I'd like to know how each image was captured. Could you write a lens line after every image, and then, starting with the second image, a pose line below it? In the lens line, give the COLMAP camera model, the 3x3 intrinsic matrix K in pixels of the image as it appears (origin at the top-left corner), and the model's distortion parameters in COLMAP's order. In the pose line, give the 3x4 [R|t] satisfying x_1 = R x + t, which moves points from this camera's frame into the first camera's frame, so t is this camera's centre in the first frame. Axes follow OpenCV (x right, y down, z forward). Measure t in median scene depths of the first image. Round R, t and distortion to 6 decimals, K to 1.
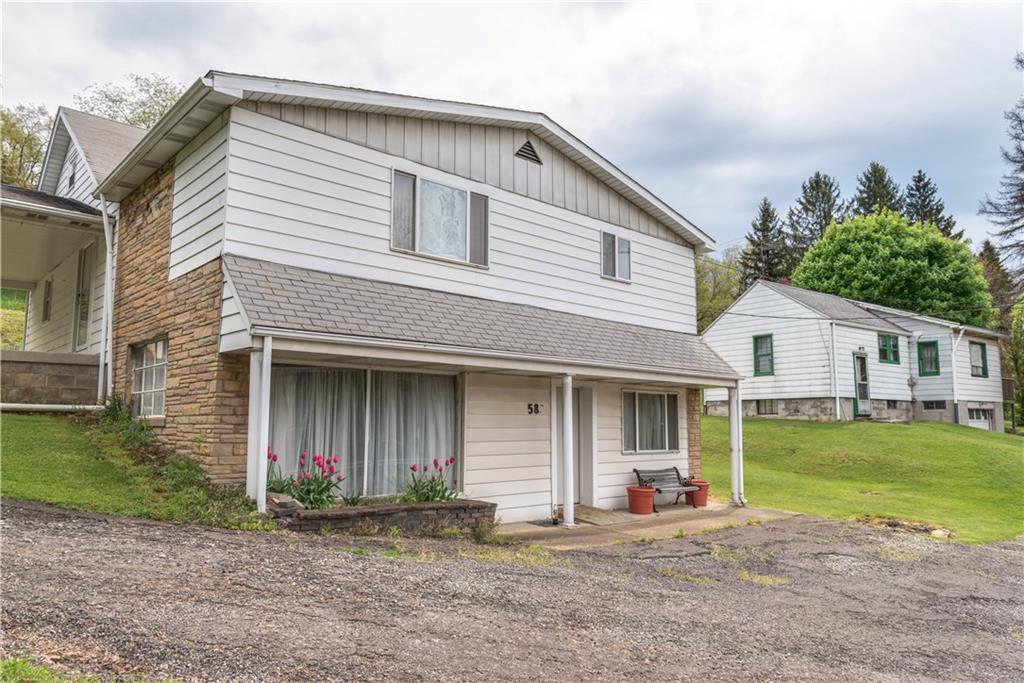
lens RADIAL K [[701.3, 0, 514.1], [0, 701.3, 347.5], [0, 0, 1]] dist [0.014559, -0.007262]
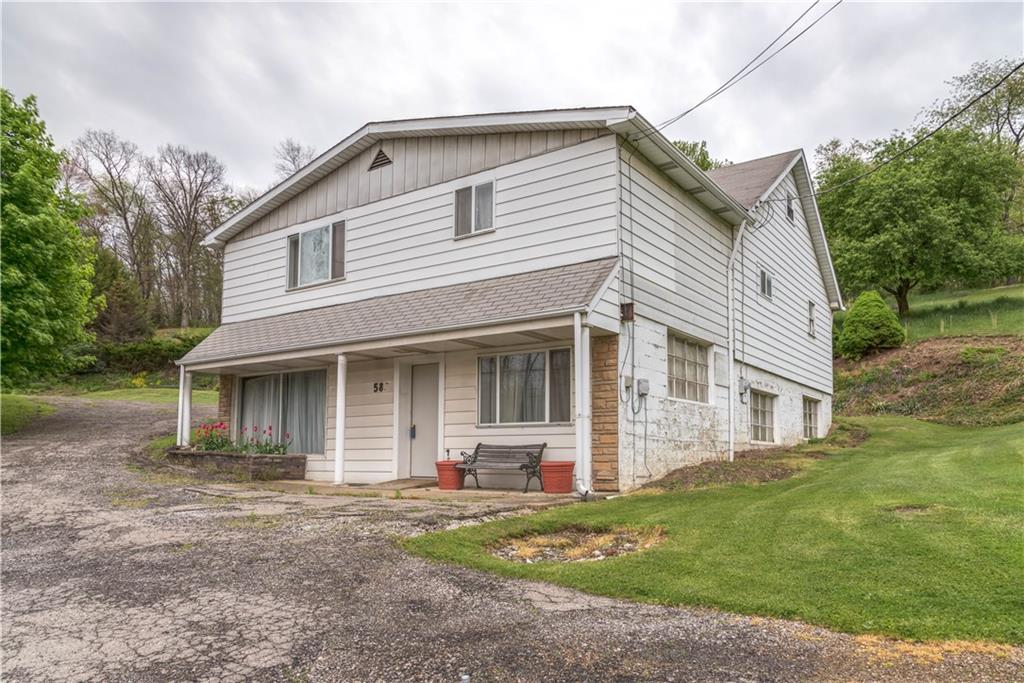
lens RADIAL K [[701.3, 0, 509.7], [0, 701.3, 414.8], [0, 0, 1]] dist [0.014559, -0.007262]
pose [[0.209508, -0.066438, -0.975547, 1.132102], [0.103114, 0.993627, -0.045524, 0.197862], [0.972355, -0.091055, 0.215023, 0.927005]]
